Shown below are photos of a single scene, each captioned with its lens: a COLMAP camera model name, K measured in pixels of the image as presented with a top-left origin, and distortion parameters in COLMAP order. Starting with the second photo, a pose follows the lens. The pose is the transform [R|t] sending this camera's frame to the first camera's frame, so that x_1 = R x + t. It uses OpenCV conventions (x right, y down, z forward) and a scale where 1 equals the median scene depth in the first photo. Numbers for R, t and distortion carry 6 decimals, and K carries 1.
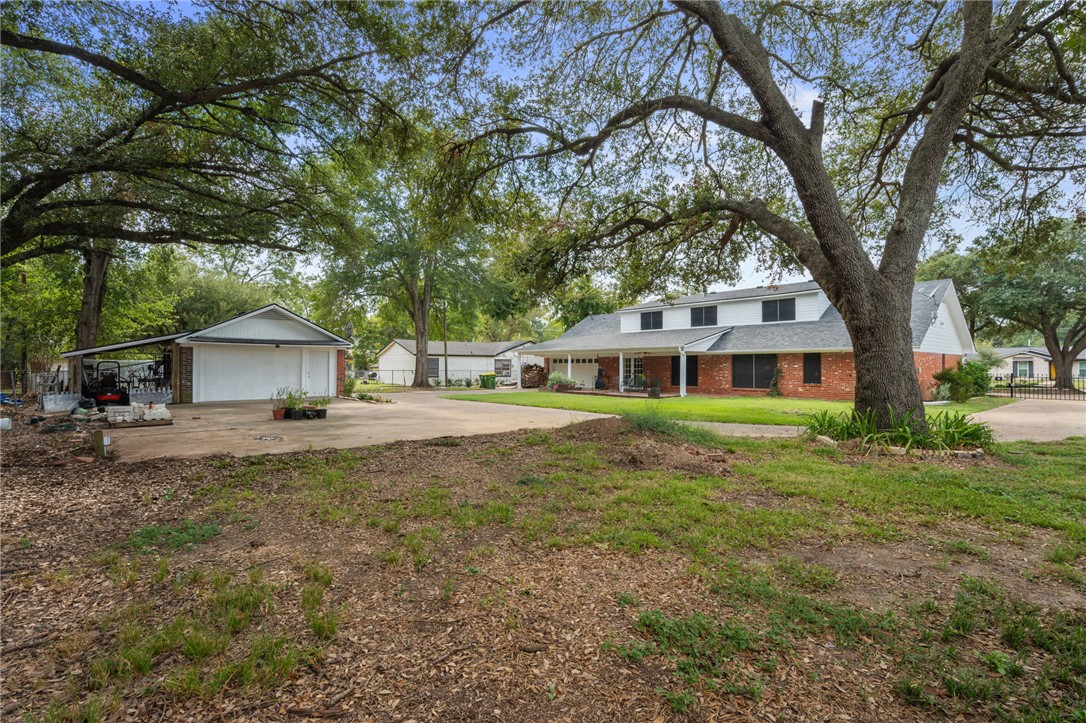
lens RADIAL K [[481.8, 0, 543.0], [0, 481.8, 361.5], [0, 0, 1]] dist [-0.000422, -0.000001]
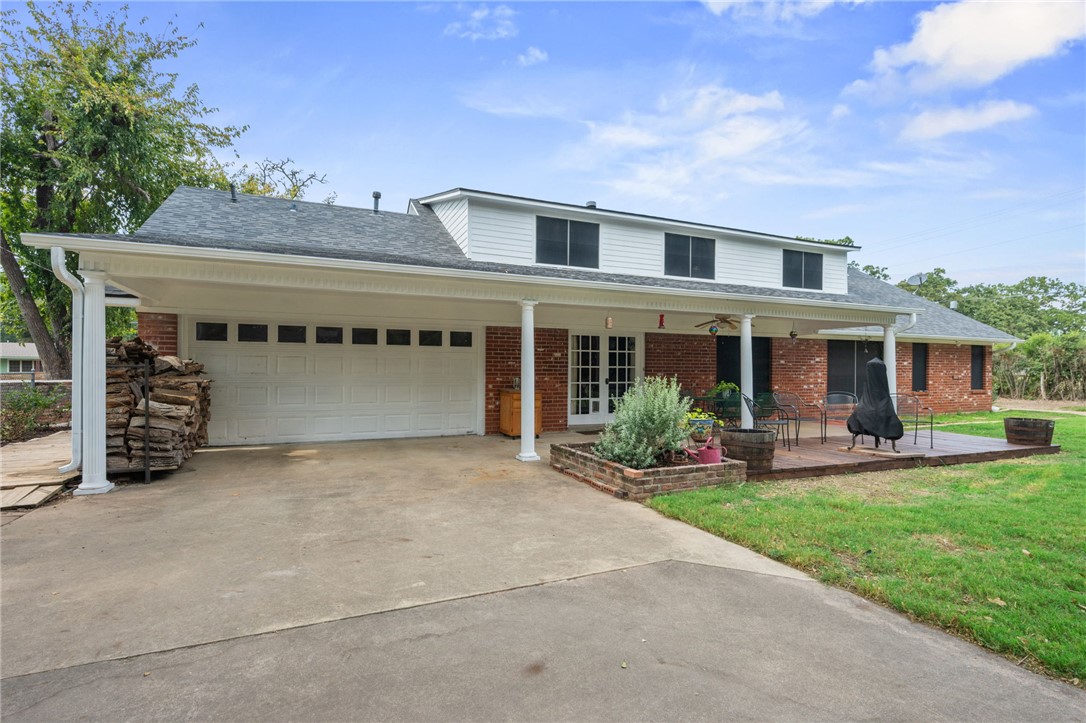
lens RADIAL K [[537.8, 0, 543.0], [0, 537.8, 361.5], [0, 0, 1]] dist [-0.018921, -0.000163]
pose [[0.295799, 0.012399, 0.955170, -0.258000], [-0.016281, 0.999836, -0.007937, 0.019581], [-0.955111, -0.013203, 0.295953, 1.205667]]
